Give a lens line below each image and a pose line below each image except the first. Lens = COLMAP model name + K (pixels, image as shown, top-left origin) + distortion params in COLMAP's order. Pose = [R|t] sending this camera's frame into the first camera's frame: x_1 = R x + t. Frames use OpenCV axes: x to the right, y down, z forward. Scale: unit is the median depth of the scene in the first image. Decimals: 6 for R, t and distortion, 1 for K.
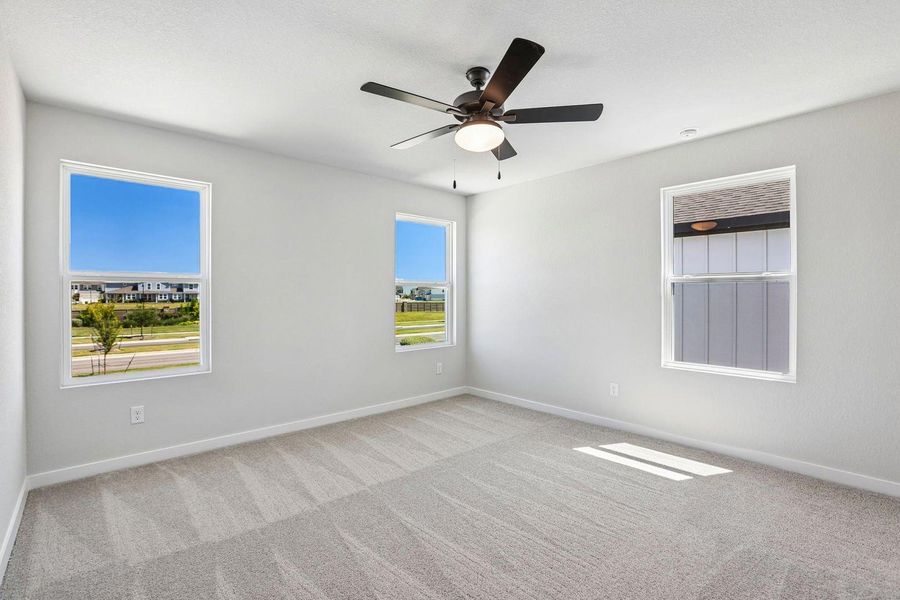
lens RADIAL K [[409.4, 0, 452.7], [0, 409.4, 300.7], [0, 0, 1]] dist [-0.024808, 0.000598]
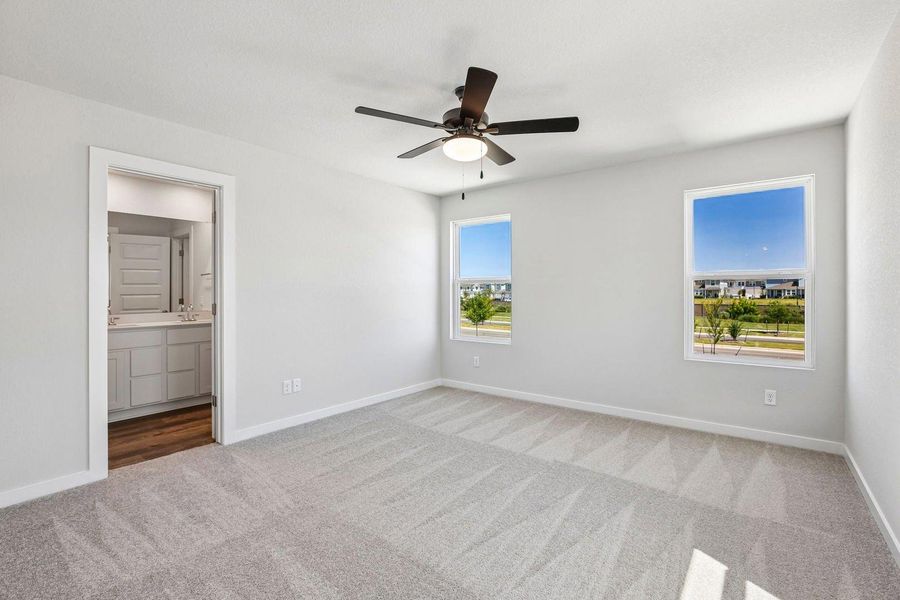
lens RADIAL K [[409.4, 0, 454.1], [0, 409.4, 297.8], [0, 0, 1]] dist [-0.024808, 0.000598]
pose [[0.168434, 0.014681, -0.985604, 0.086466], [-0.011715, 0.999848, 0.012891, -0.000779], [0.985643, 0.009375, 0.168580, 0.058662]]
